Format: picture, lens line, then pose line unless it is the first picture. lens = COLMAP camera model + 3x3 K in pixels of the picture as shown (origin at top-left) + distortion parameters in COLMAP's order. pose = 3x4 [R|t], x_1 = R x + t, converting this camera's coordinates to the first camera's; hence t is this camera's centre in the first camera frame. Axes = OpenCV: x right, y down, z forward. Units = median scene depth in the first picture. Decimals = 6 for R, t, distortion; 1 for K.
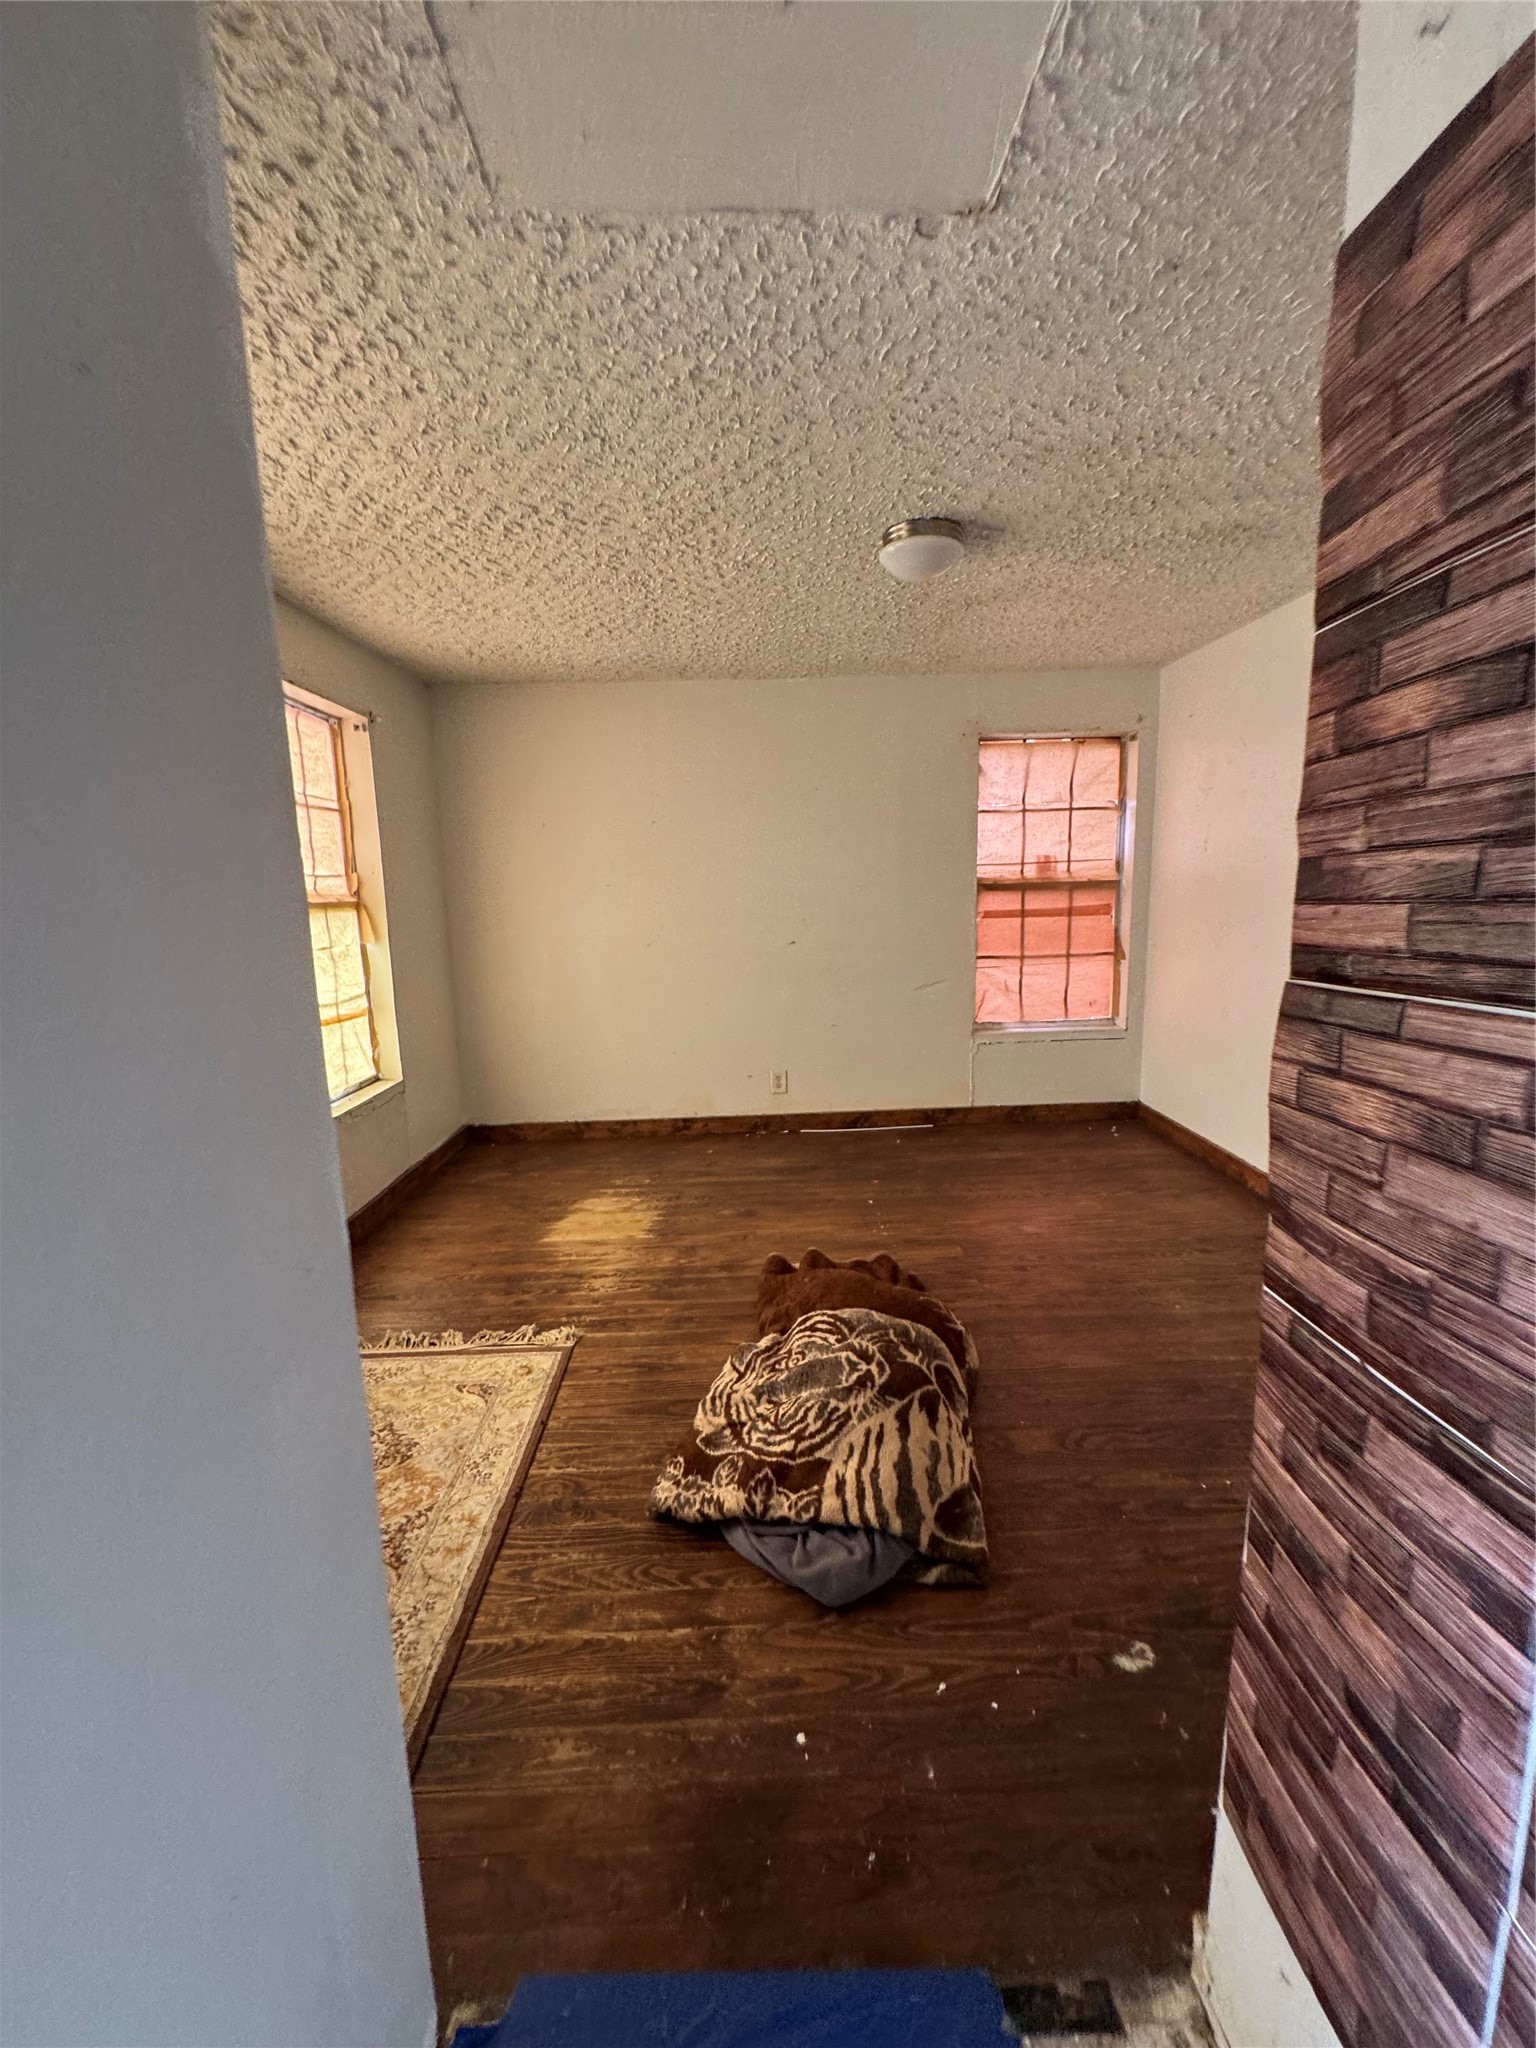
lens RADIAL K [[826.4, 0, 768.0], [0, 826.4, 1024.0], [0, 0, 1]] dist [-0.000798, 0.000303]
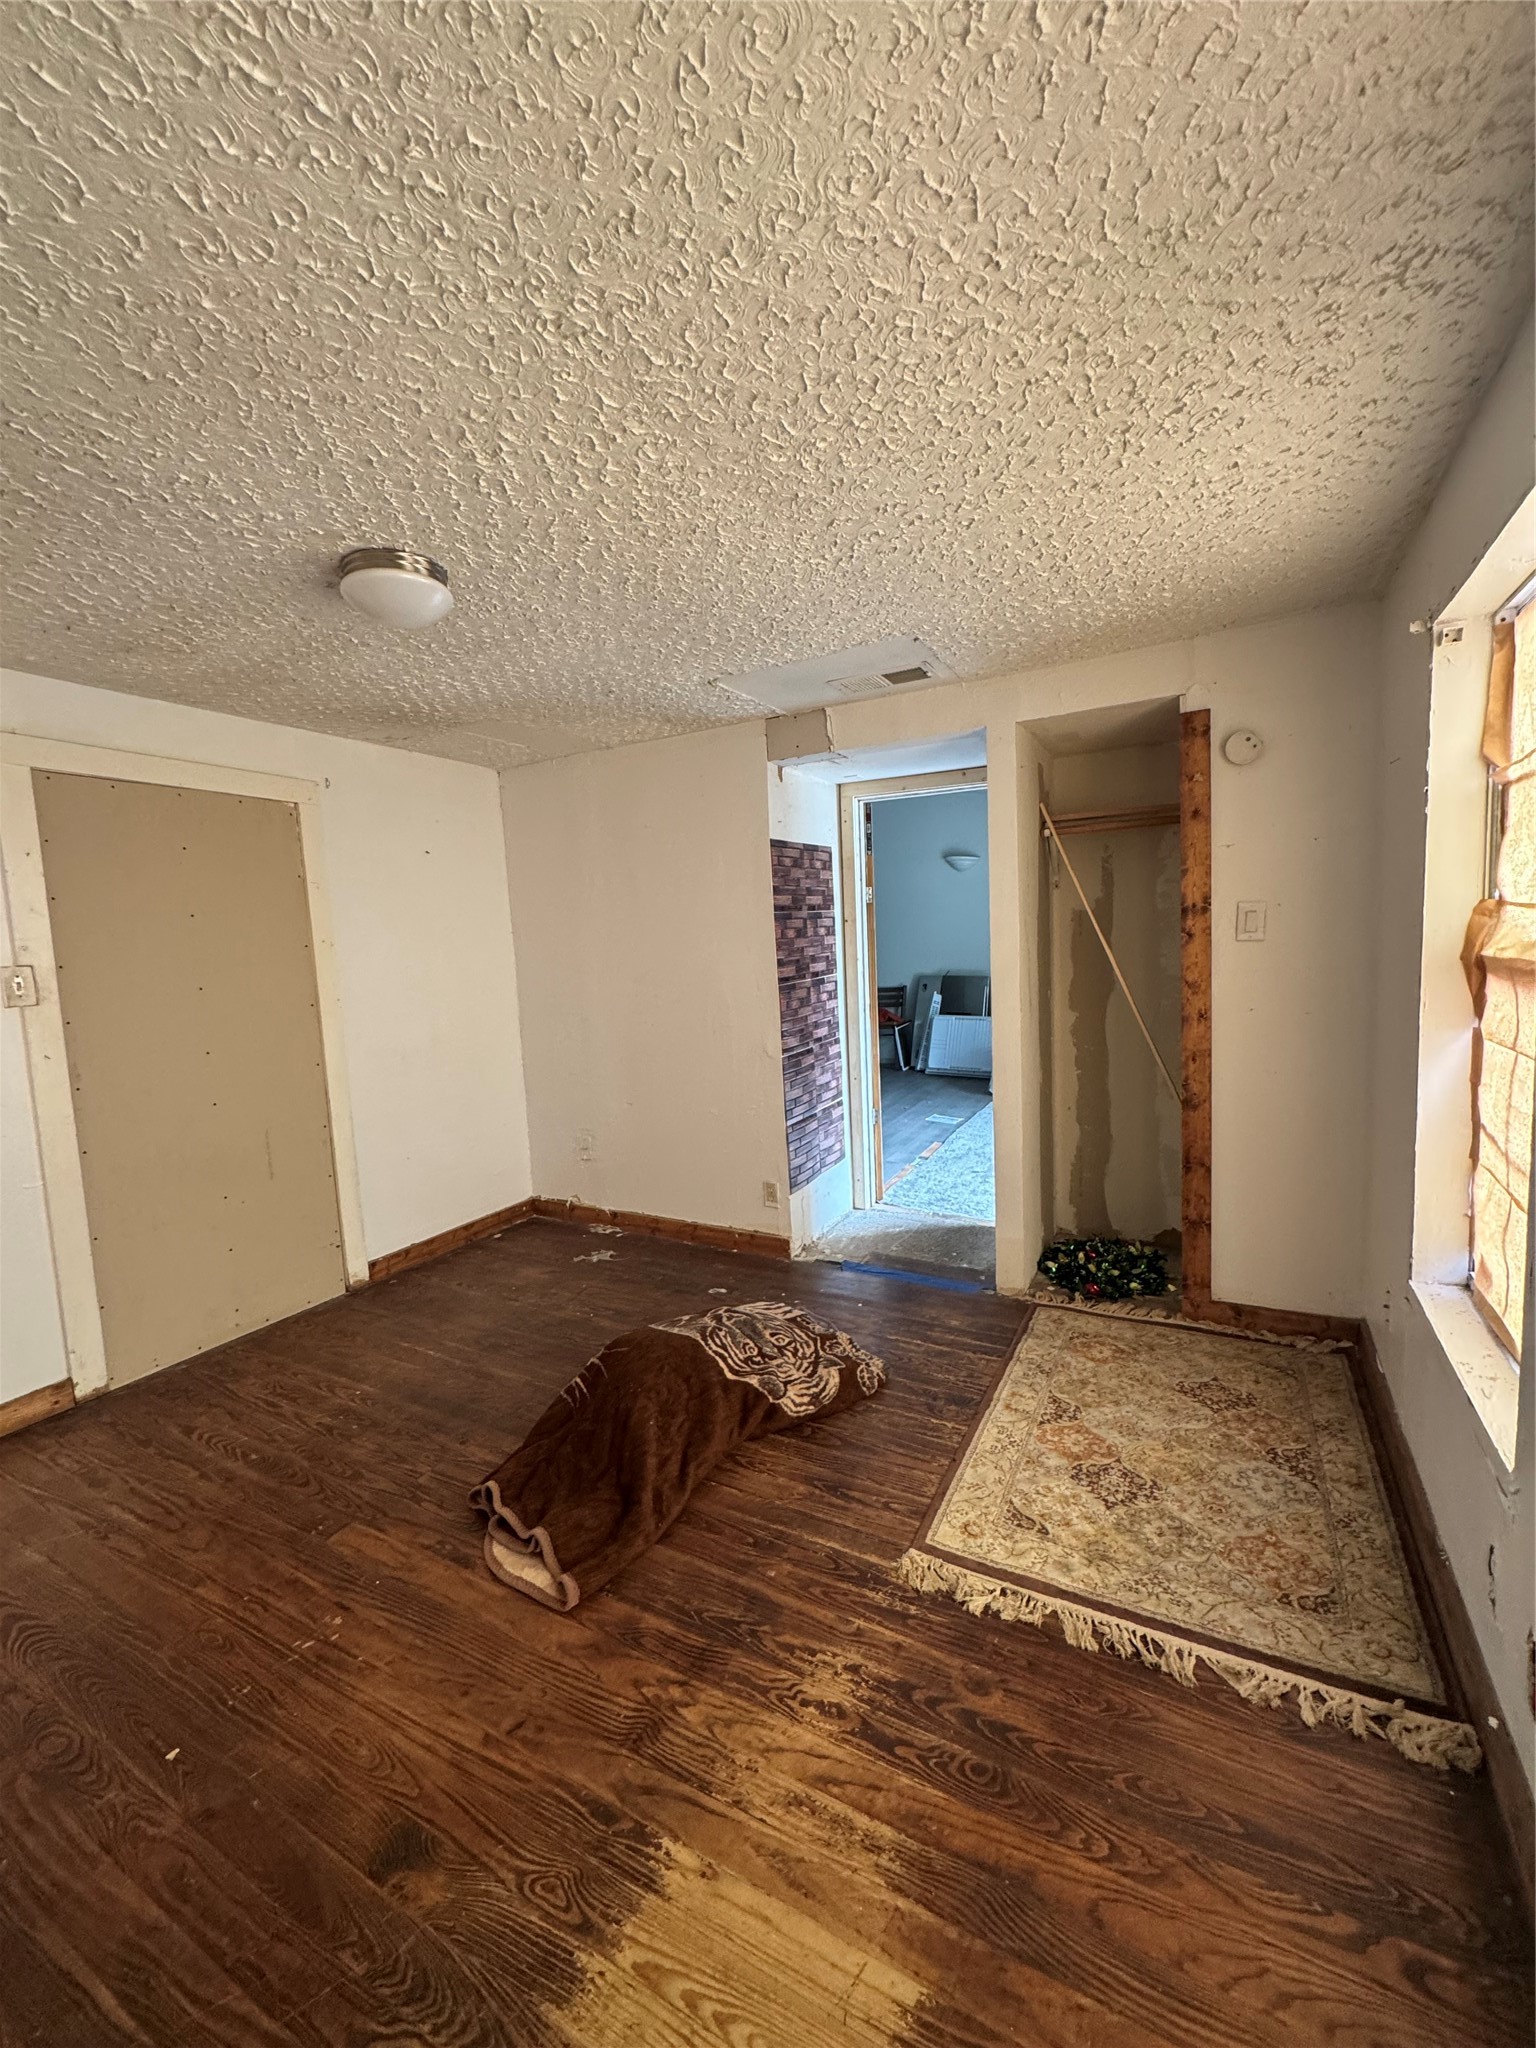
lens RADIAL K [[826.4, 0, 768.0], [0, 826.4, 1024.0], [0, 0, 1]] dist [-0.000798, 0.000303]
pose [[-0.864363, 0.012418, 0.502715, -0.488992], [0.146464, 0.962570, 0.228050, -0.273674], [-0.481066, 0.270748, -0.833829, 1.488401]]
